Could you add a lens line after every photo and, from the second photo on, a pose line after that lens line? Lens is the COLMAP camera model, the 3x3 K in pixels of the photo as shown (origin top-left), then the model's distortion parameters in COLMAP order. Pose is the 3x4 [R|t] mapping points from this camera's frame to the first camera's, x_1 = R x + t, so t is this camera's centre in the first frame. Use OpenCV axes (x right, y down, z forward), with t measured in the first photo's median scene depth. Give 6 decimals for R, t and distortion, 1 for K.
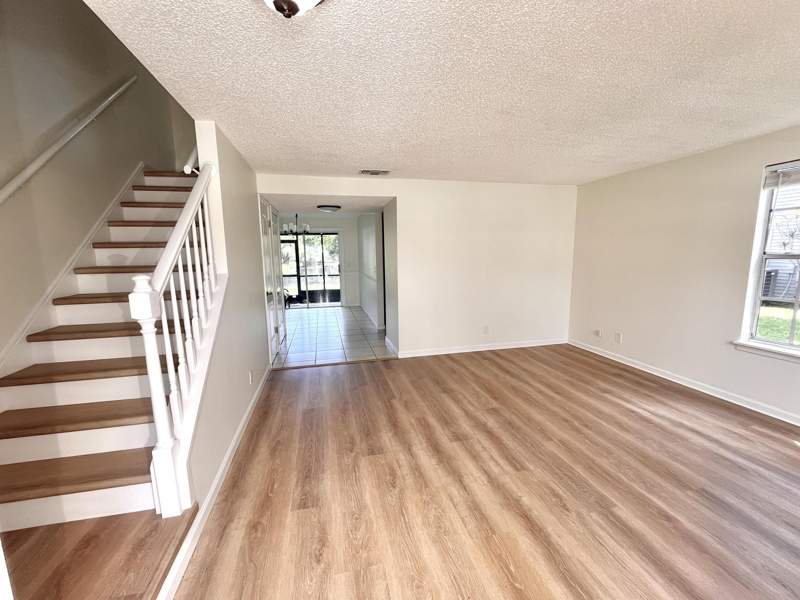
lens RADIAL K [[324.3, 0, 397.2], [0, 324.3, 300.7], [0, 0, 1]] dist [0.002113, -0.000105]
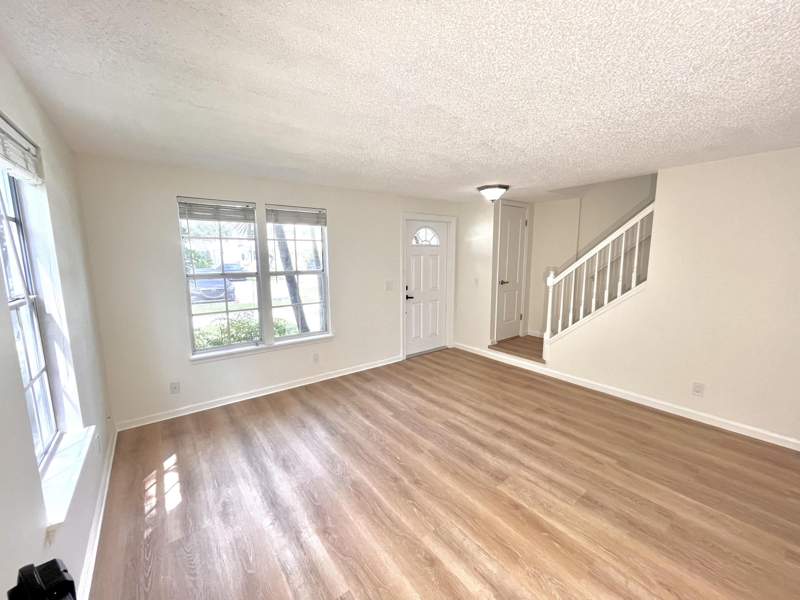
lens RADIAL K [[324.3, 0, 397.6], [0, 324.3, 302.7], [0, 0, 1]] dist [0.002113, -0.000105]
pose [[-0.913443, 0.074699, -0.400053, 0.822673], [-0.044165, 0.959010, 0.279911, -0.277954], [0.404563, 0.273351, -0.872701, 1.505458]]
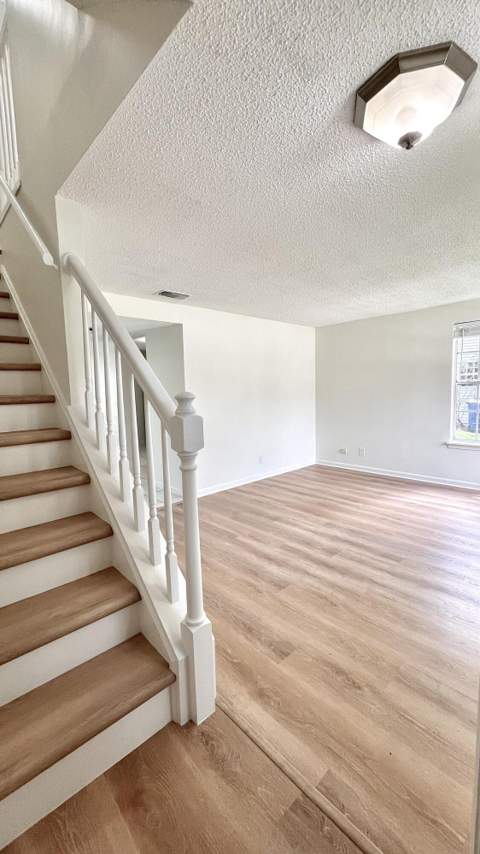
lens RADIAL K [[345.6, 0, 239.0], [0, 345.6, 425.9], [0, 0, 1]] dist [0.000075, 0.000110]
pose [[0.865611, -0.061636, 0.496909, -0.531635], [0.087794, 0.995704, -0.029429, 0.017289], [-0.492960, 0.069099, 0.867304, 0.125907]]
